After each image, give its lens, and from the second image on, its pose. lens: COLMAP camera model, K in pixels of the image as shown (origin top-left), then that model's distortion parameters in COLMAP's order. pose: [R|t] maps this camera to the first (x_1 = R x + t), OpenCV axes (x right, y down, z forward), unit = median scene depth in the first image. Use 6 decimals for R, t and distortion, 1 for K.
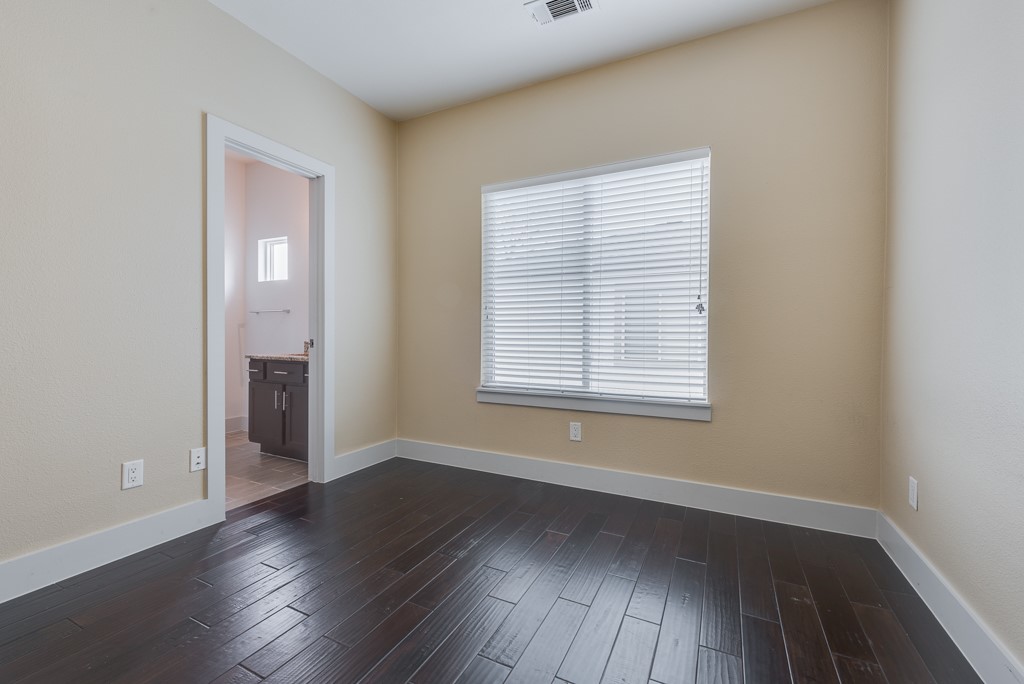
lens RADIAL K [[422.0, 0, 512.0], [0, 422.0, 342.0], [0, 0, 1]] dist [0.000541, 0.000007]
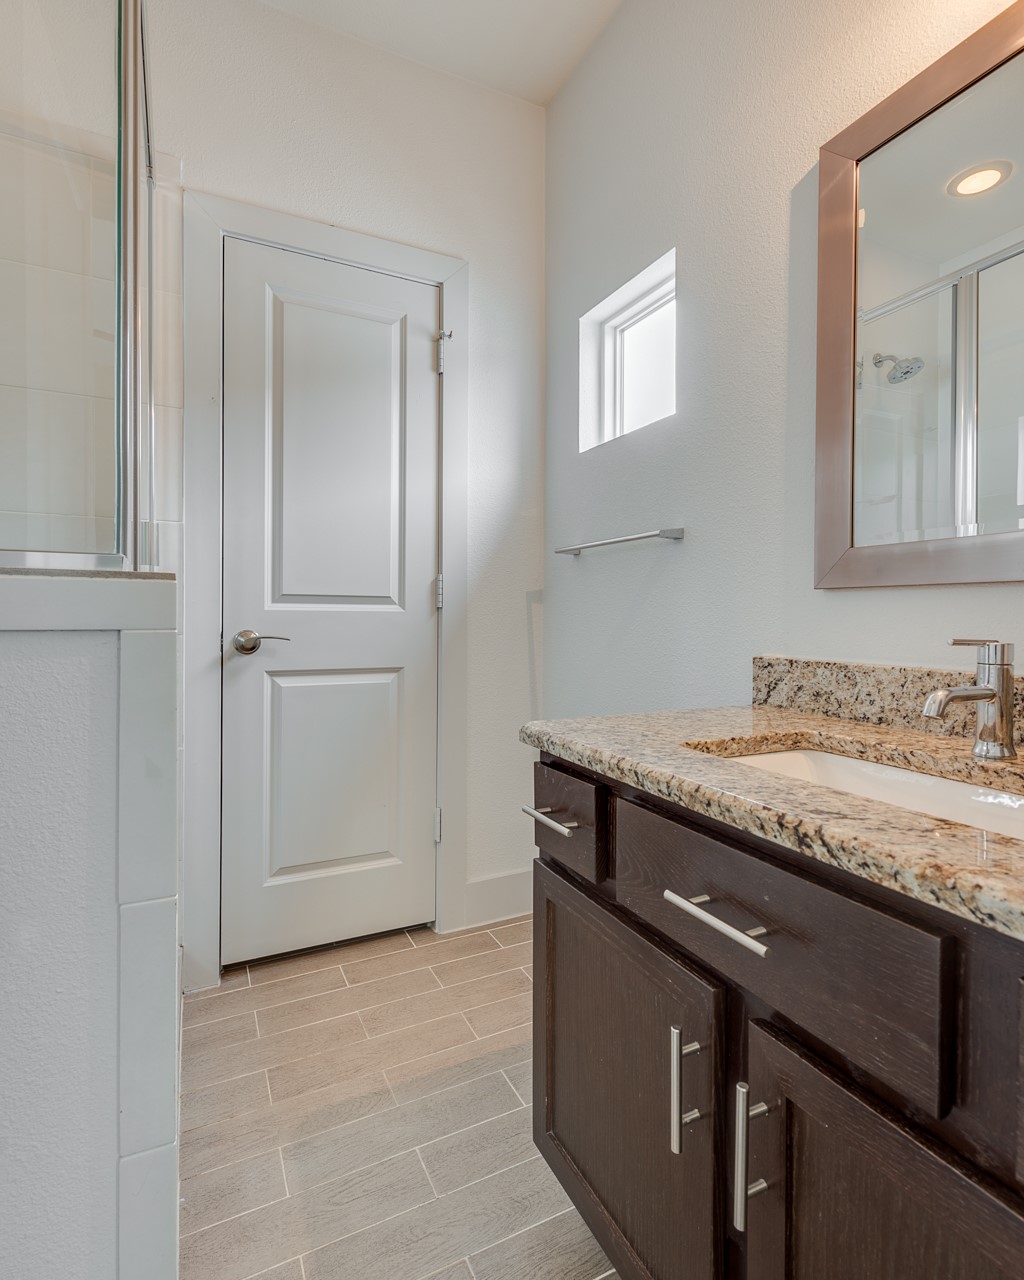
lens RADIAL K [[647.1, 0, 514.5], [0, 647.1, 624.3], [0, 0, 1]] dist [-0.000317, -0.000024]
pose [[0.799304, 0.002575, -0.600921, -0.371132], [-0.006263, 0.999972, -0.004046, -0.016074], [0.600894, 0.006998, 0.799298, 0.622683]]
